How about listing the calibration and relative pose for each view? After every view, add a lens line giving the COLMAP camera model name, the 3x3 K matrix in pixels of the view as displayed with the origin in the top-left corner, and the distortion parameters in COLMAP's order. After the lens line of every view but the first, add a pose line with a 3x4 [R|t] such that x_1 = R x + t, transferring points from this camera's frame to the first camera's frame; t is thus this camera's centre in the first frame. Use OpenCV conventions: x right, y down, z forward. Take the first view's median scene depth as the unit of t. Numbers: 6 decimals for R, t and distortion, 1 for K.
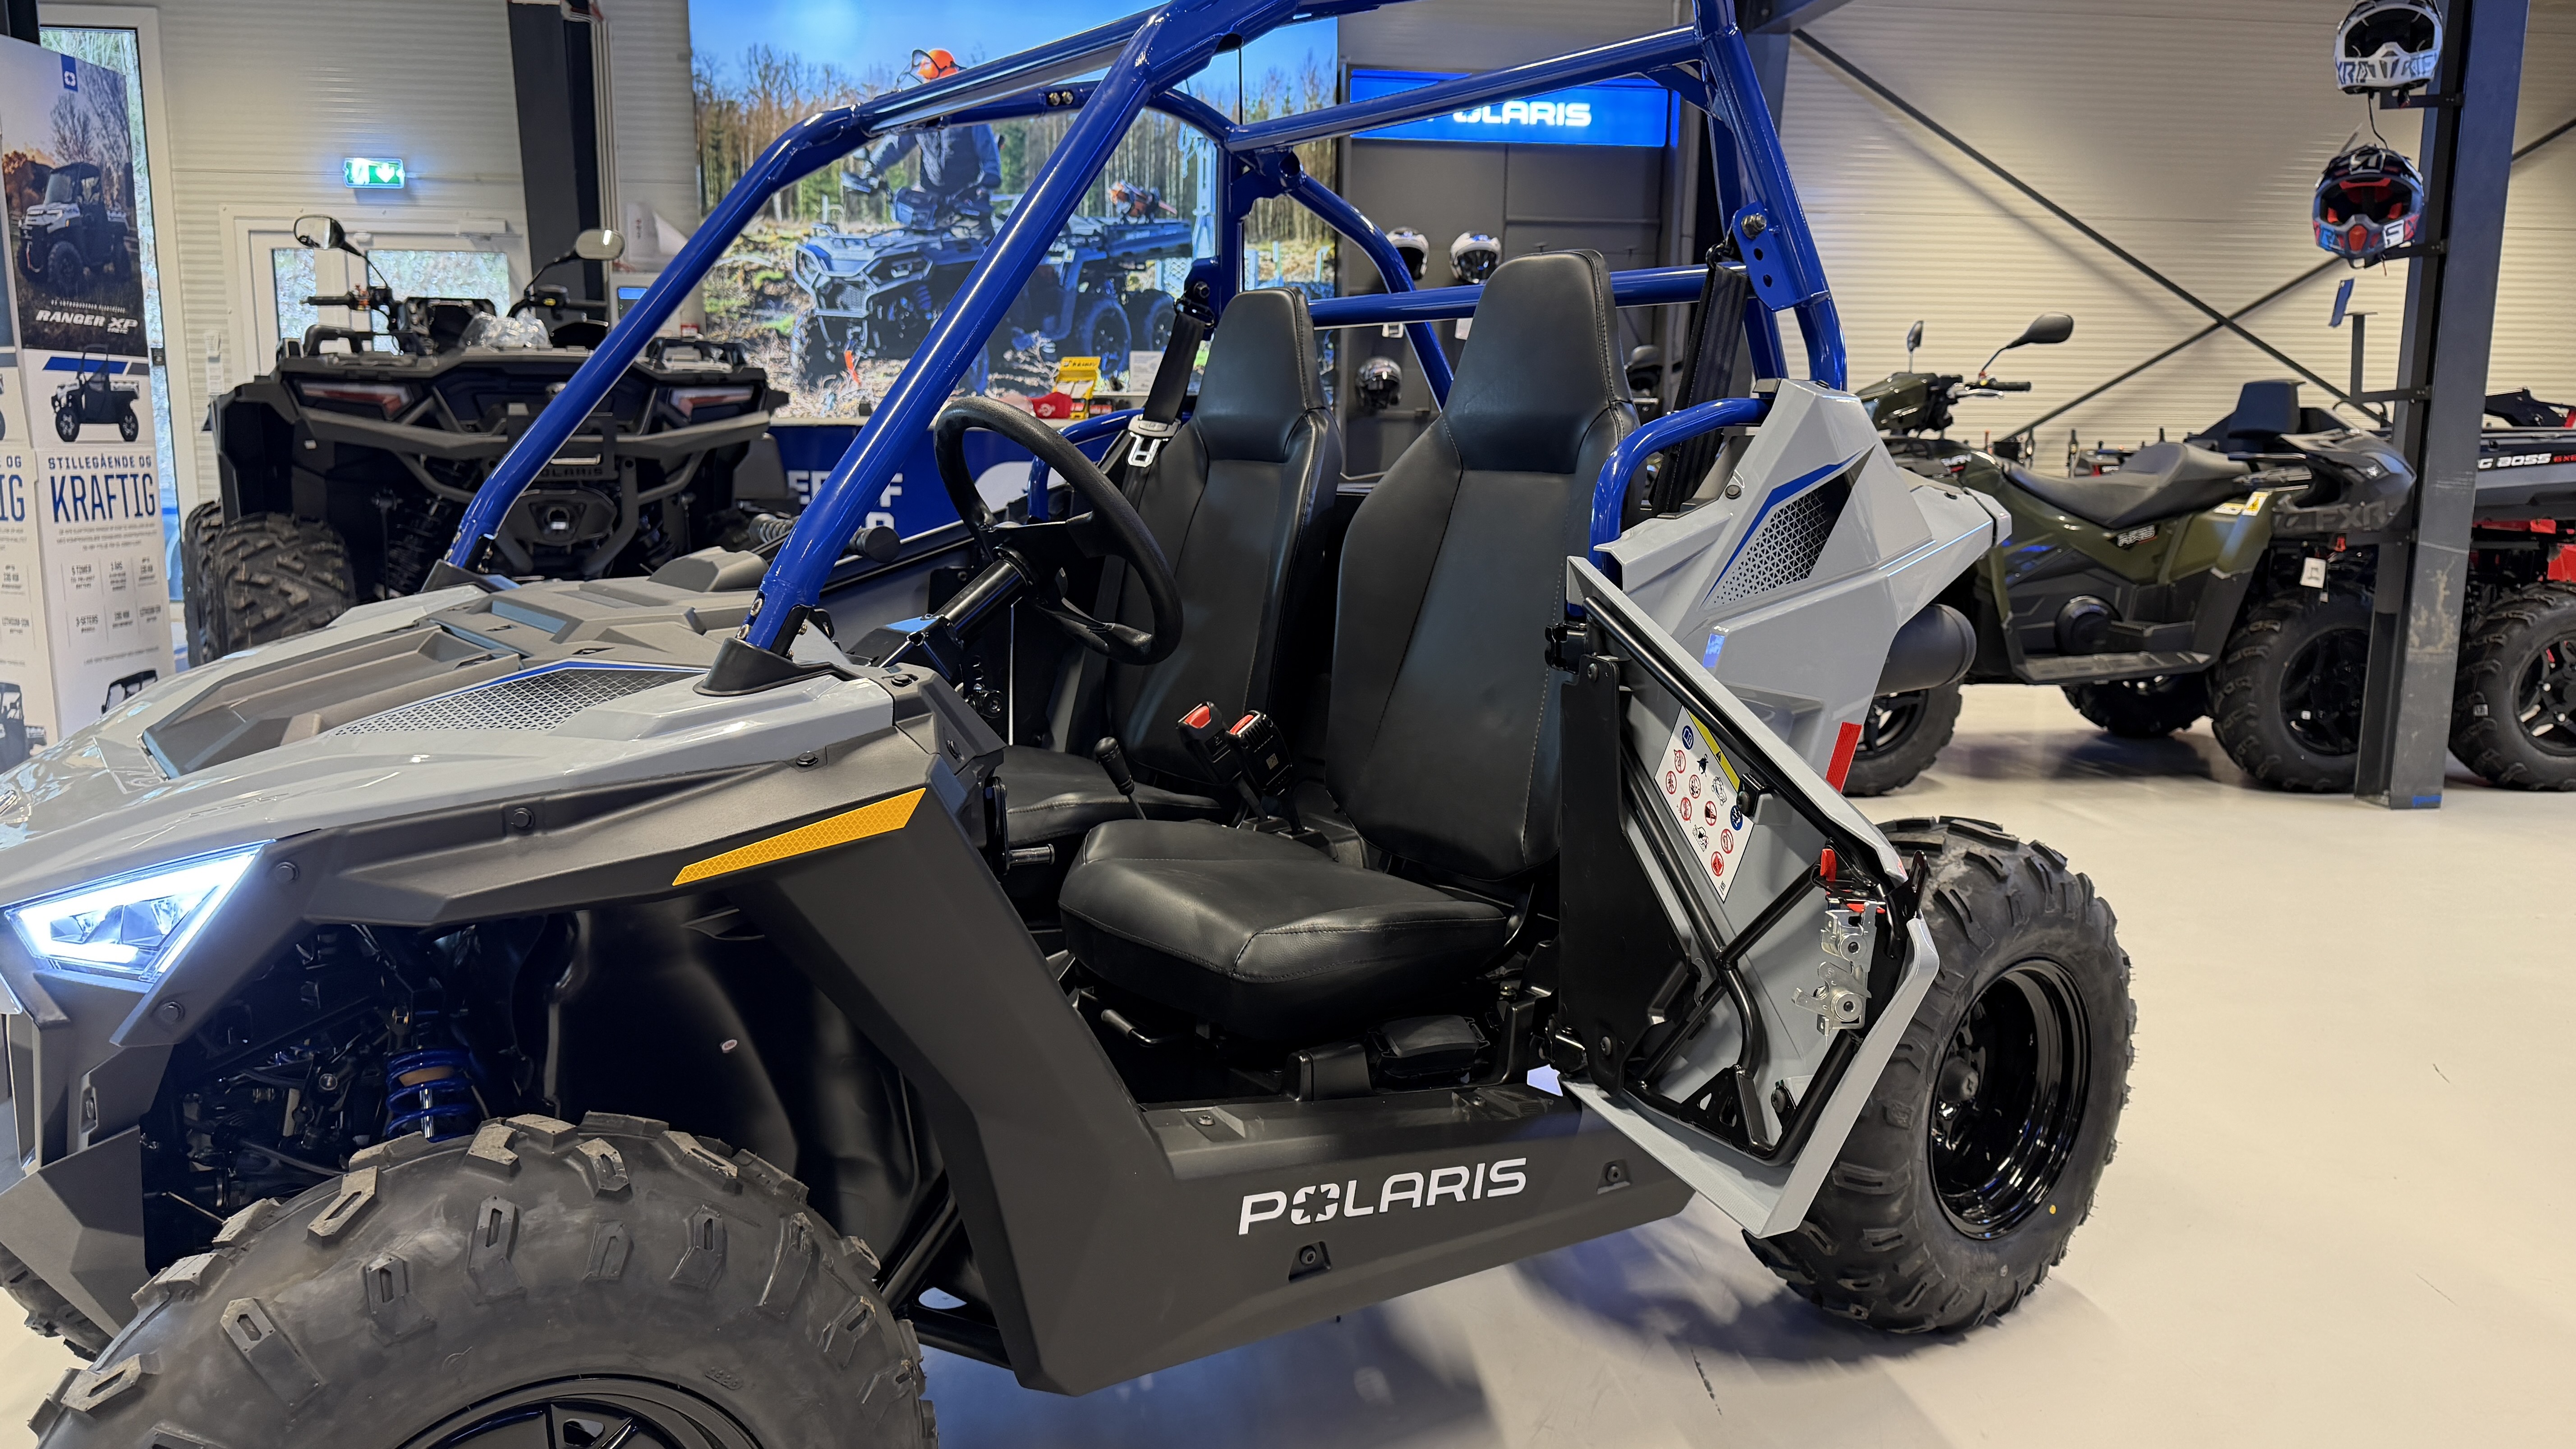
lens RADIAL K [[1806.9, 0, 1311.3], [0, 1806.9, 711.7], [0, 0, 1]] dist [0.011247, -0.017670]
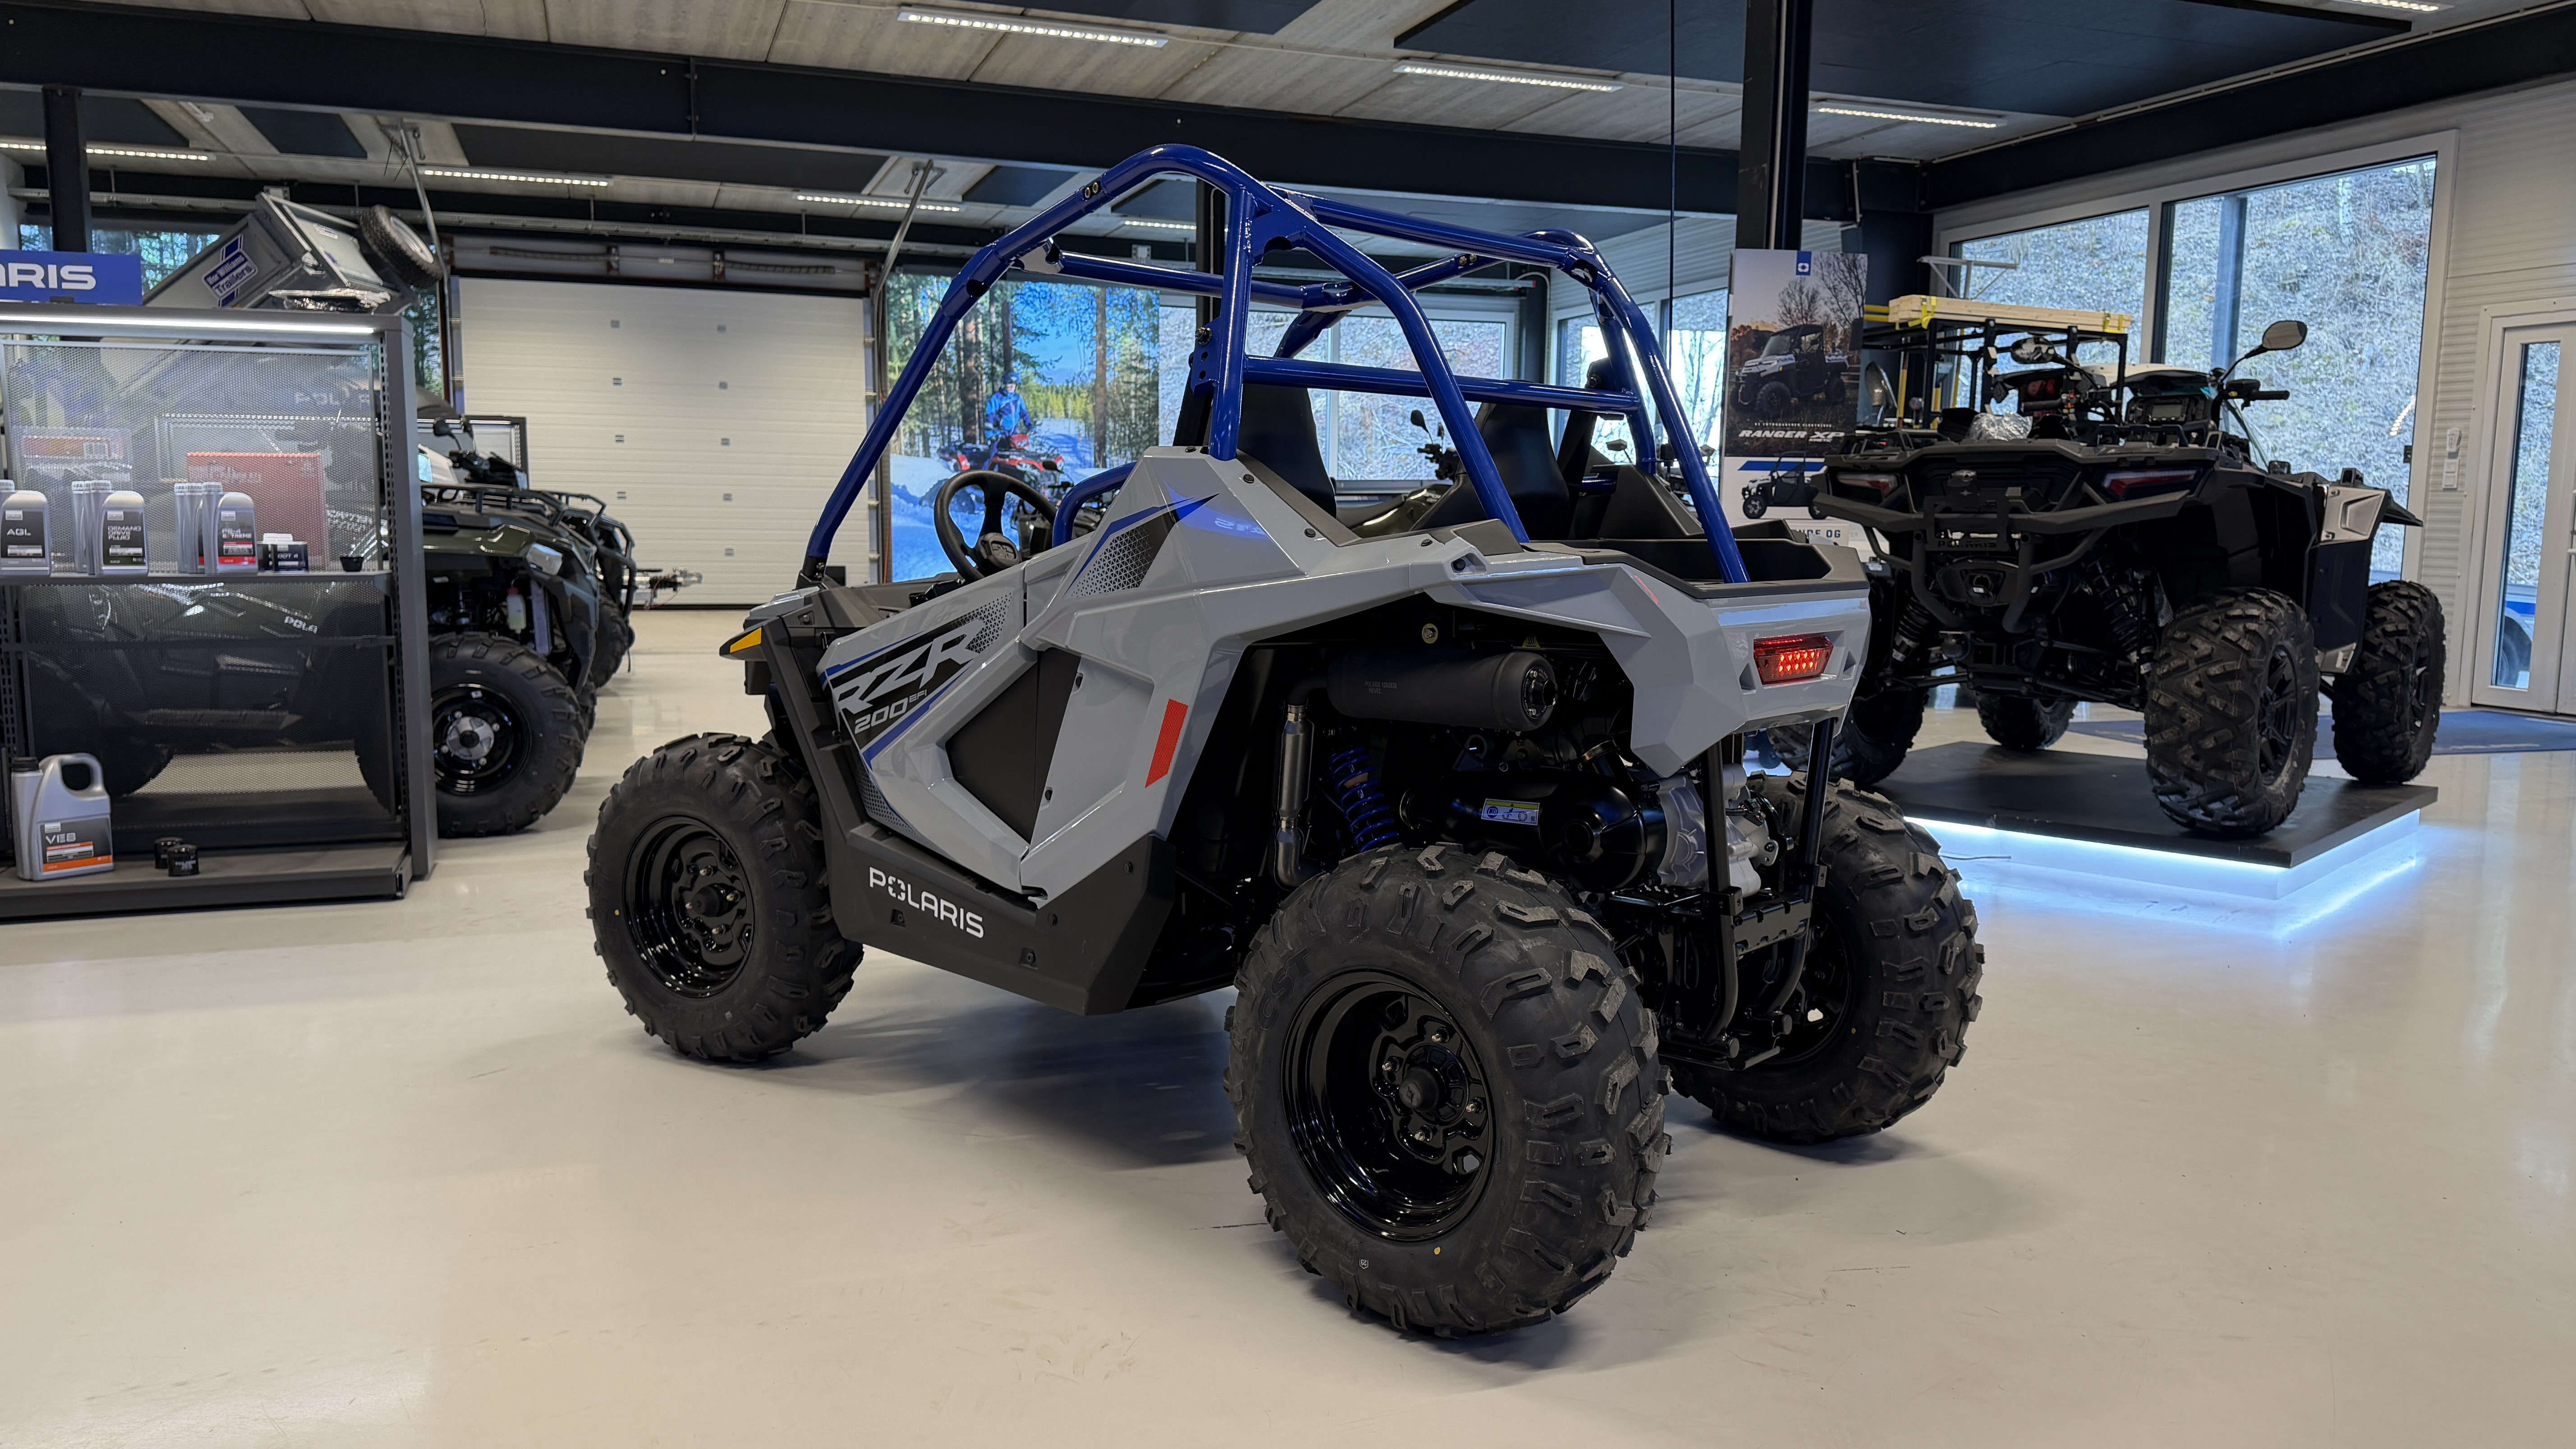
lens RADIAL K [[1806.9, 0, 1285.1], [0, 1806.9, 724.3], [0, 0, 1]] dist [0.011247, -0.017670]
pose [[0.216267, 0.110876, -0.970018, 0.672160], [-0.158431, 0.984348, 0.077192, -0.038718], [0.963394, 0.136987, 0.230449, 0.325502]]
